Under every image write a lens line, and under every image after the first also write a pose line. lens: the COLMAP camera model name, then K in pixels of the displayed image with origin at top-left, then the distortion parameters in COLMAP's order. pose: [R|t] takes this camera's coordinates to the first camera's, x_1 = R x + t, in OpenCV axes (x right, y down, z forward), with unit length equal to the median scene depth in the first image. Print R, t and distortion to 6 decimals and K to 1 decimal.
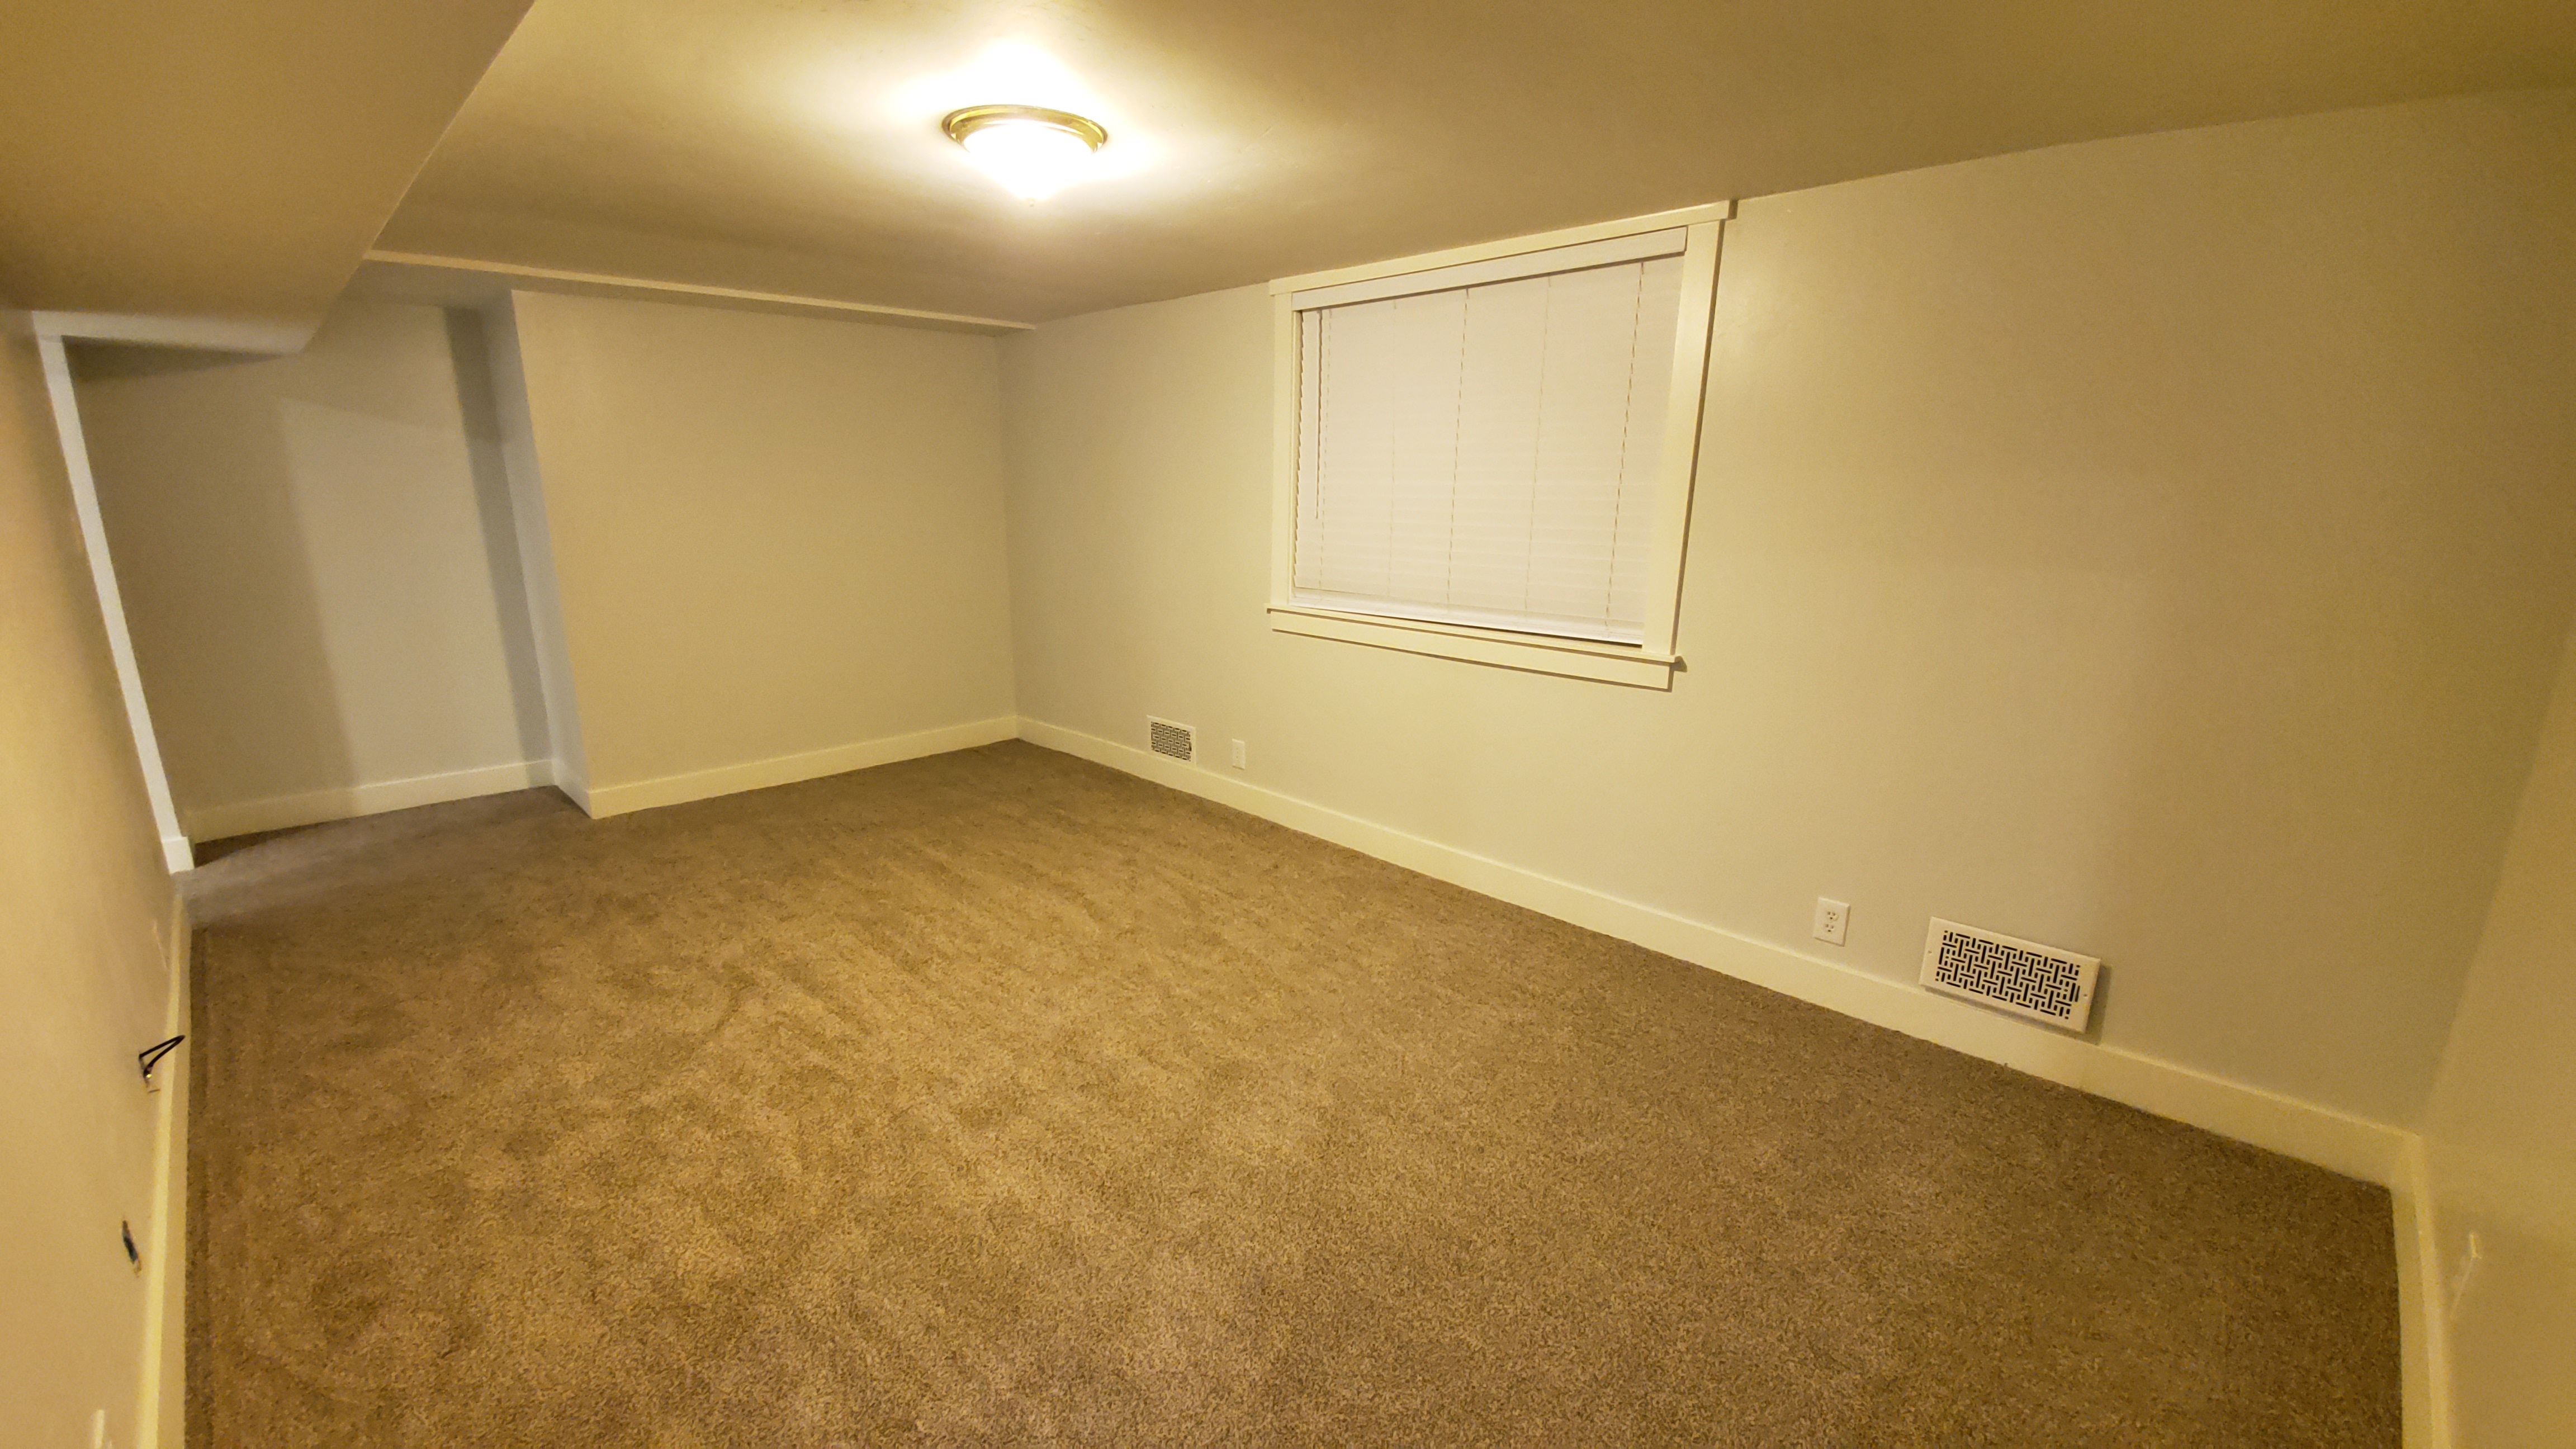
lens RADIAL K [[1035.3, 0, 1251.2], [0, 1035.3, 729.7], [0, 0, 1]] dist [-0.010012, -0.000177]
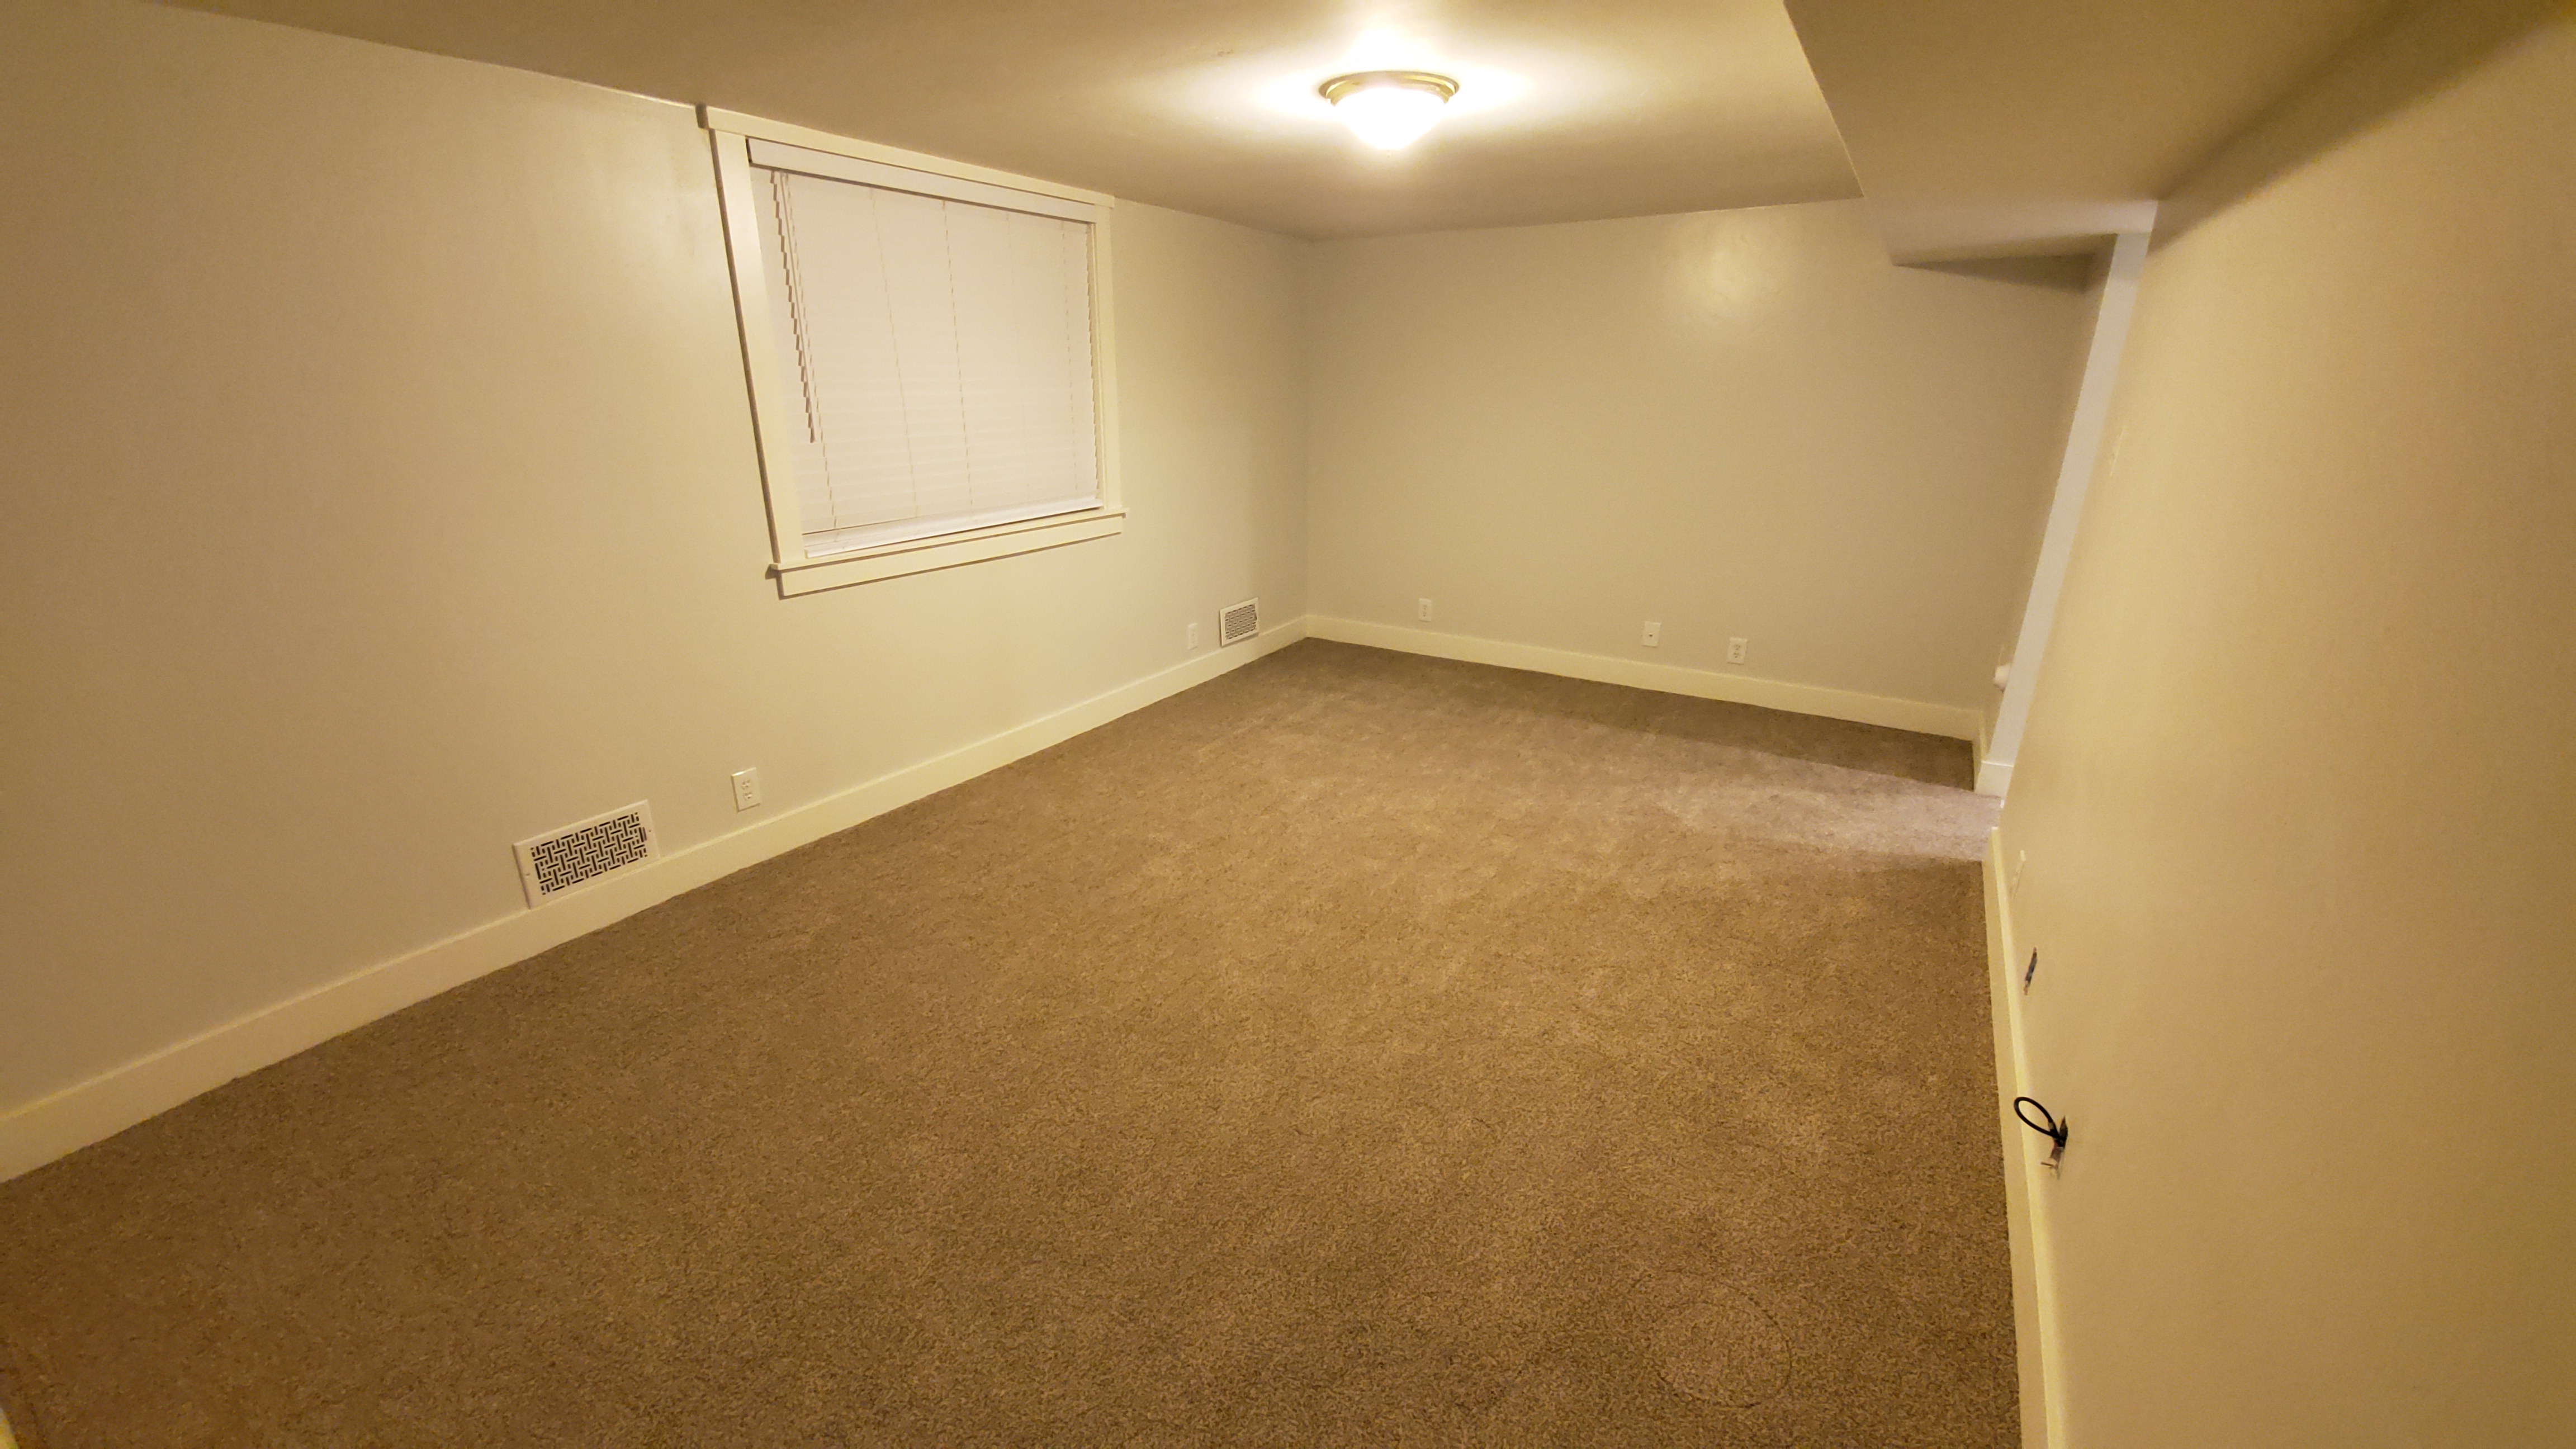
lens RADIAL K [[1035.3, 0, 1251.2], [0, 1035.3, 729.7], [0, 0, 1]] dist [-0.010012, -0.000177]
pose [[-0.224308, -0.306998, 0.924899, -0.916343], [0.252594, 0.898332, 0.359439, -0.225581], [-0.941213, 0.314249, -0.123957, 0.925130]]
